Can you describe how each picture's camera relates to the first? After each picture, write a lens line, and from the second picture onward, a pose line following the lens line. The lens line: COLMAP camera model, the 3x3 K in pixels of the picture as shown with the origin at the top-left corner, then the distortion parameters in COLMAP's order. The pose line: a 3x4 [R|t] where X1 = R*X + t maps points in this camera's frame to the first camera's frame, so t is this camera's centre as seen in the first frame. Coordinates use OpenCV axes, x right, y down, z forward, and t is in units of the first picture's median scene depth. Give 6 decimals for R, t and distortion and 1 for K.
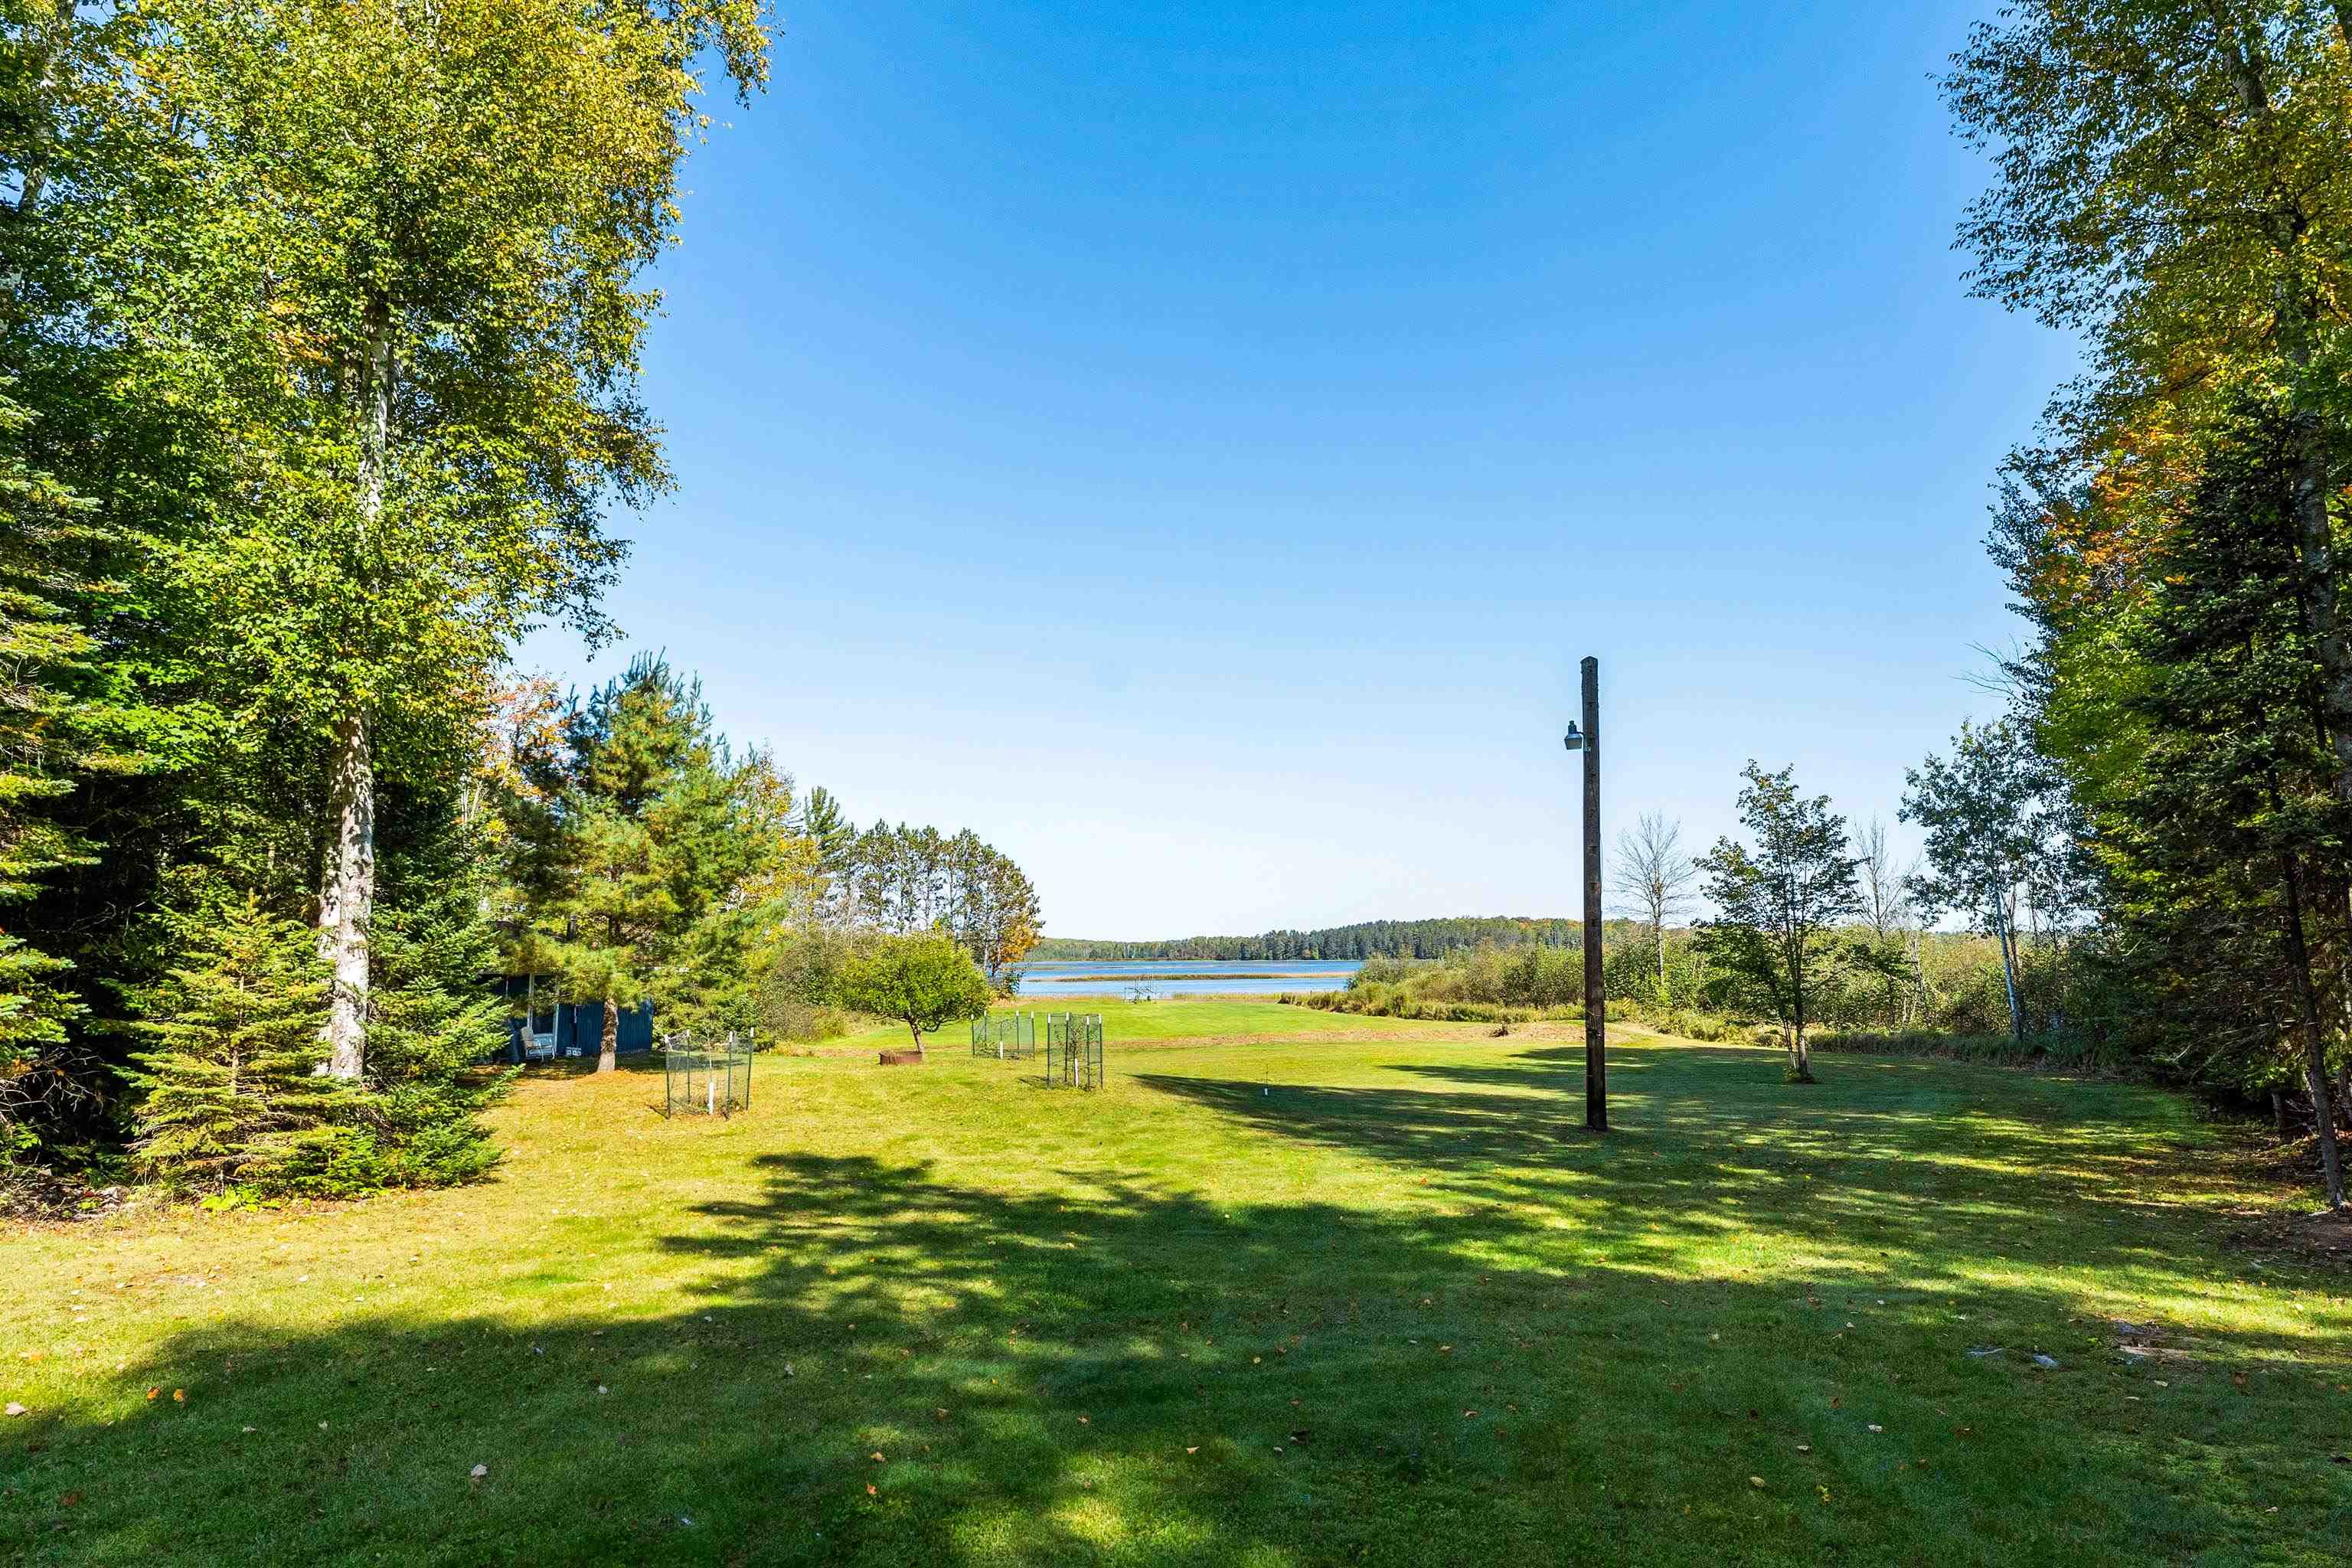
lens RADIAL K [[1369.1, 0, 1160.3], [0, 1369.1, 748.3], [0, 0, 1]] dist [0.008402, -0.000586]
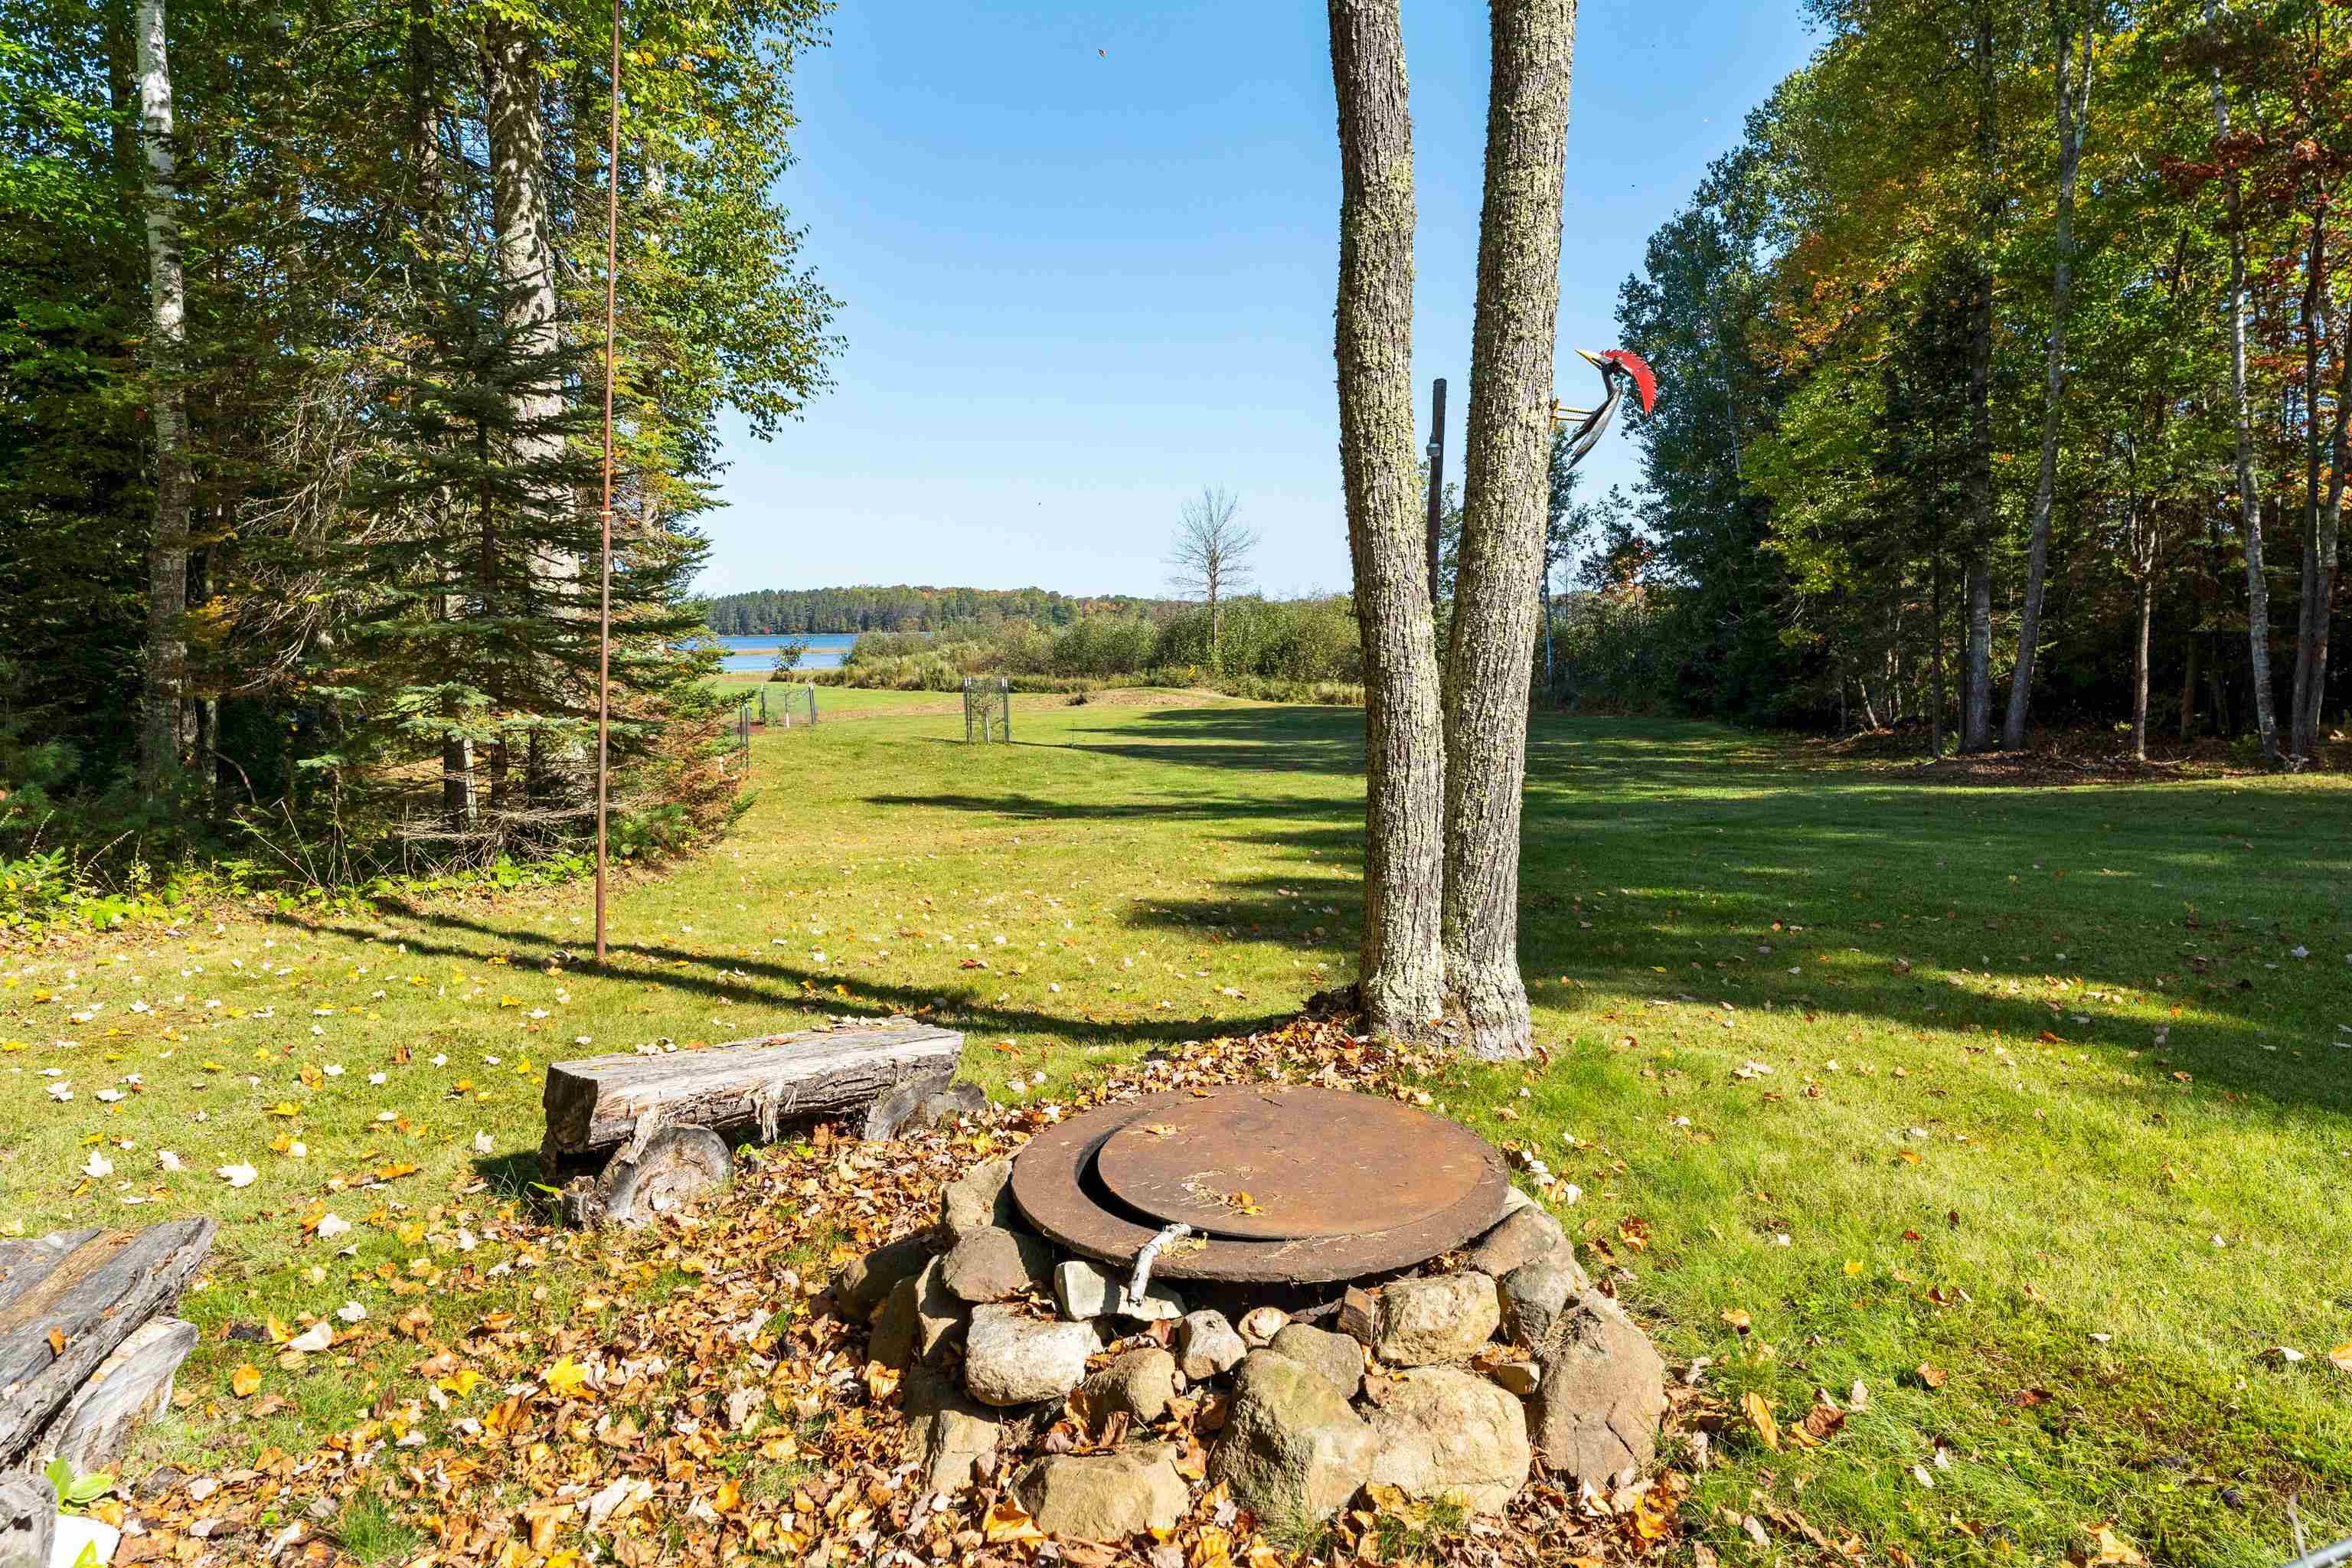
lens RADIAL K [[1569.9, 0, 1172.3], [0, 1569.9, 771.8], [0, 0, 1]] dist [-0.052415, -0.000630]
pose [[0.913400, -0.045934, 0.404464, -0.082587], [-0.051966, 0.972325, 0.227778, -0.005714], [-0.403733, -0.229071, 0.885735, -0.038188]]
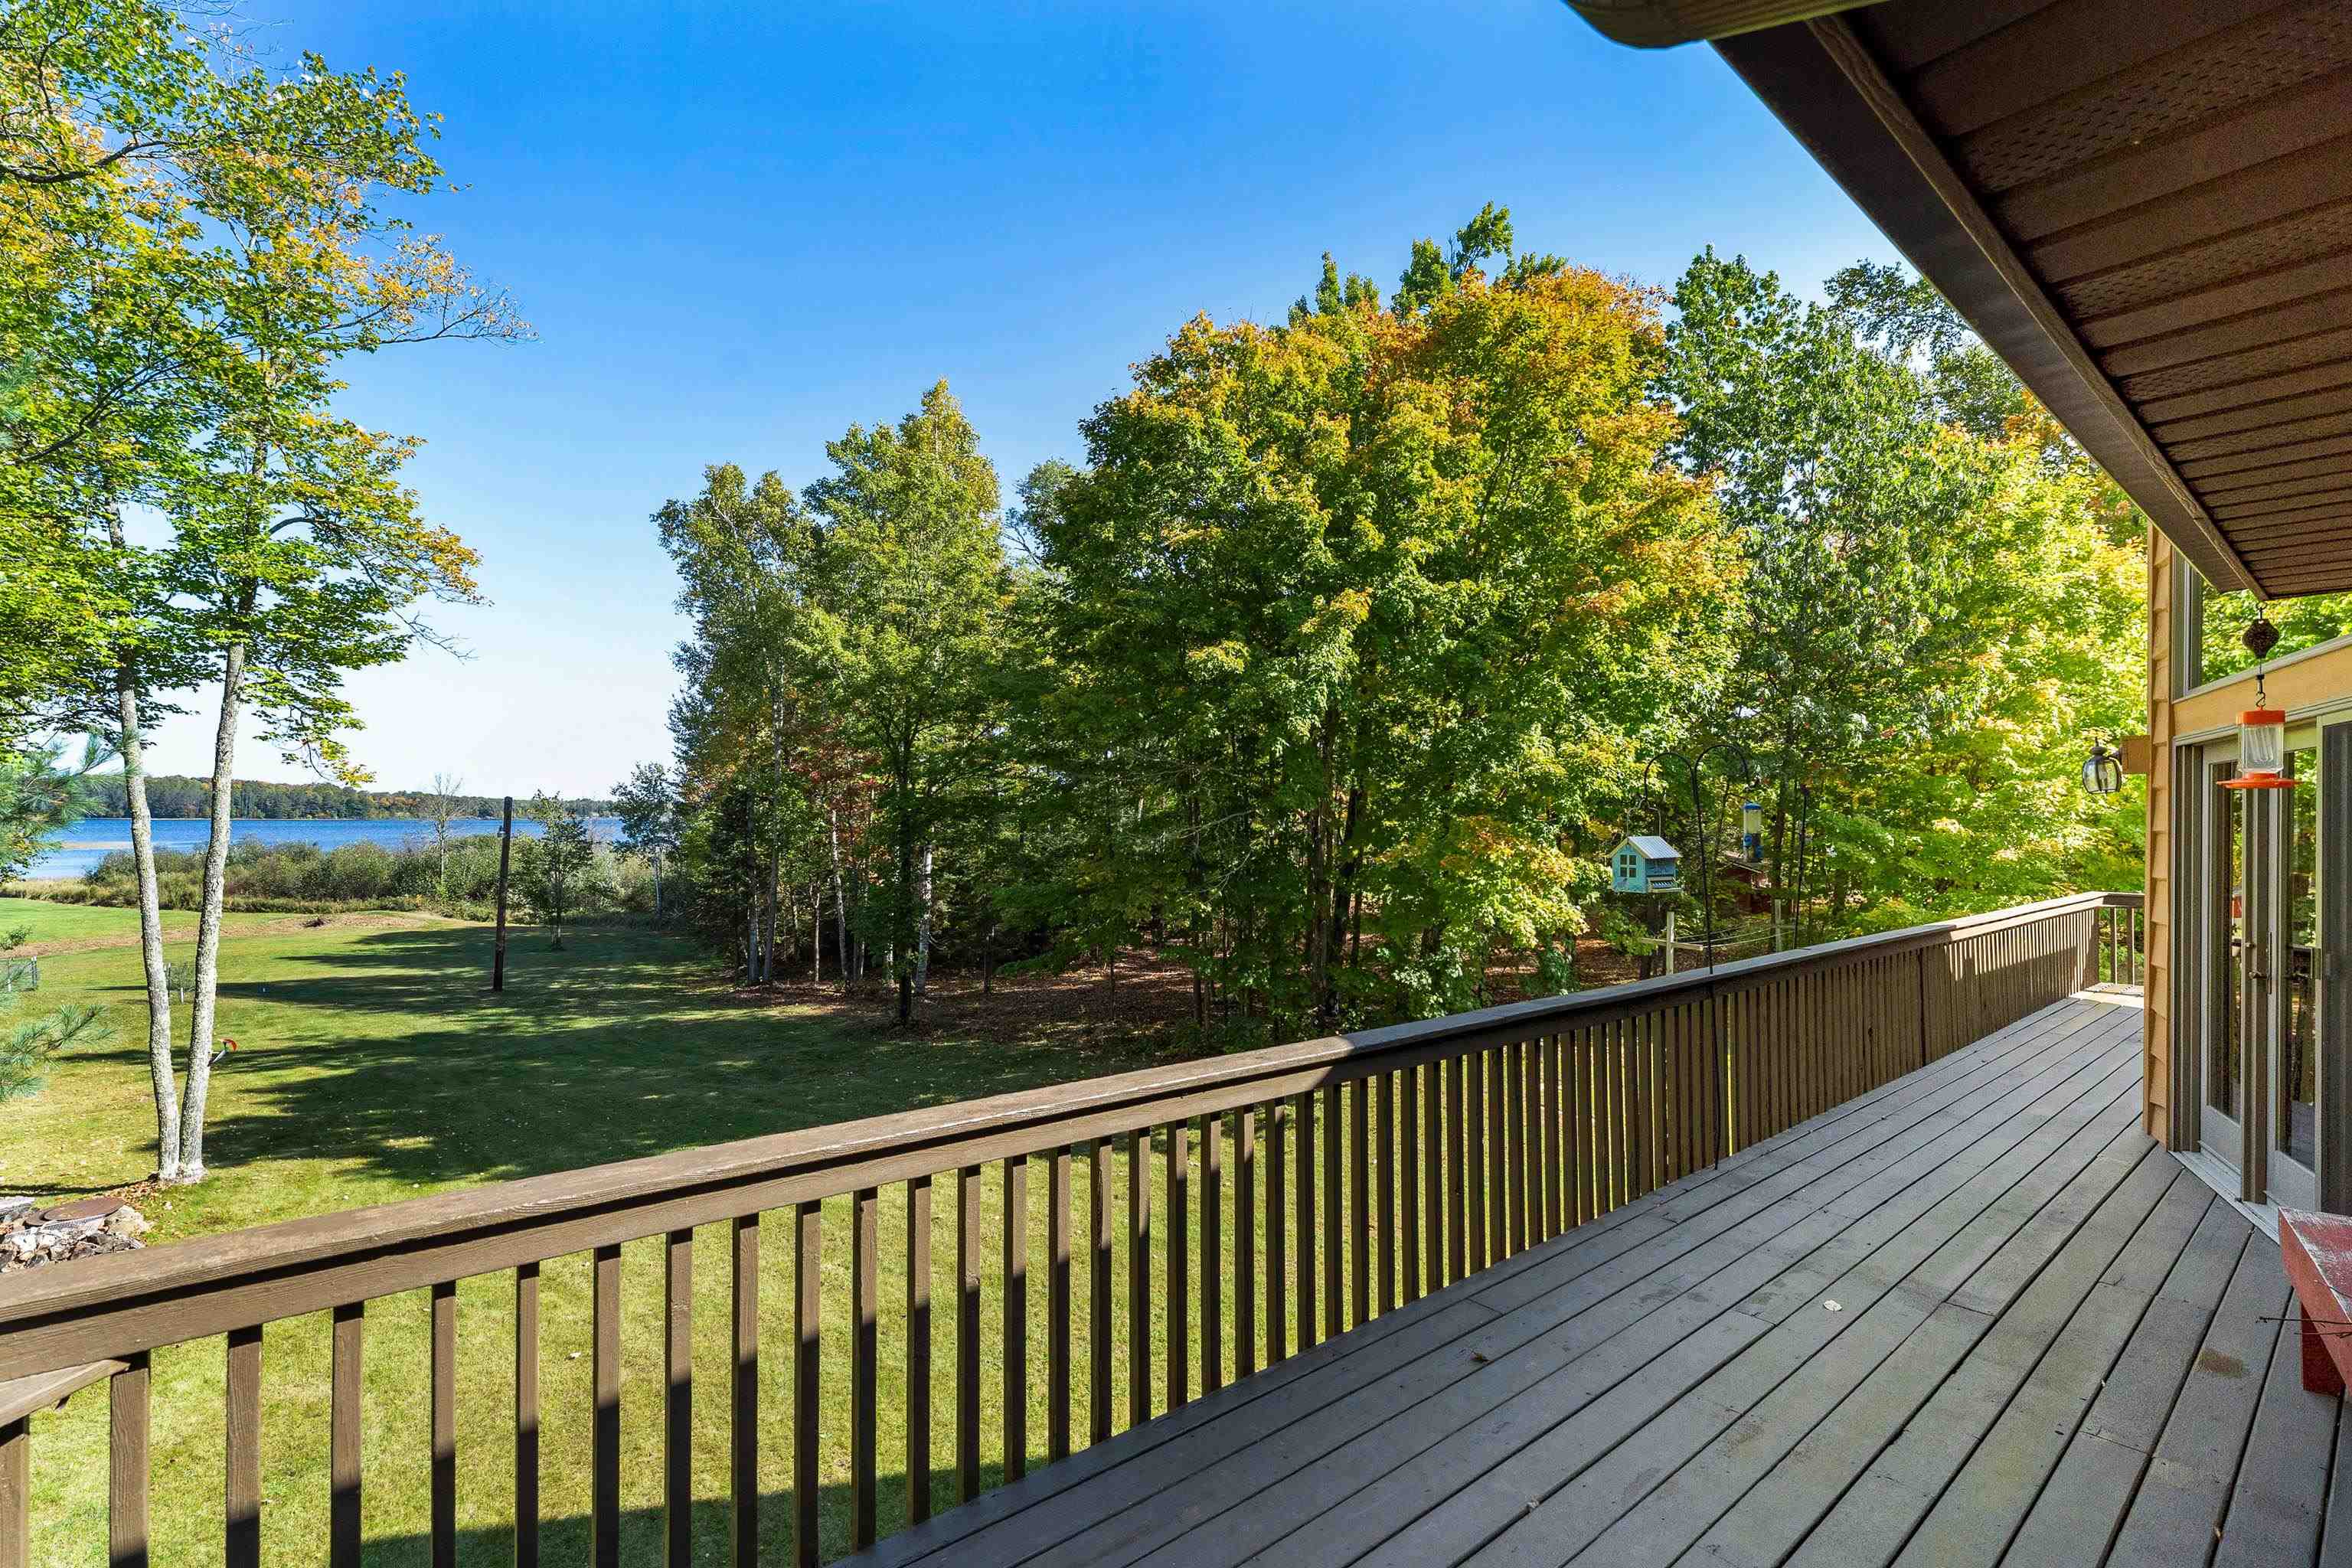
lens RADIAL K [[1041.7, 0, 1177.9], [0, 1041.7, 823.8], [0, 0, 1]] dist [-0.002373, -0.000265]
pose [[0.526895, 0.007296, 0.849899, -0.102470], [-0.141452, 0.986770, 0.079222, -0.055406], [-0.838077, -0.161962, 0.520956, -0.155676]]
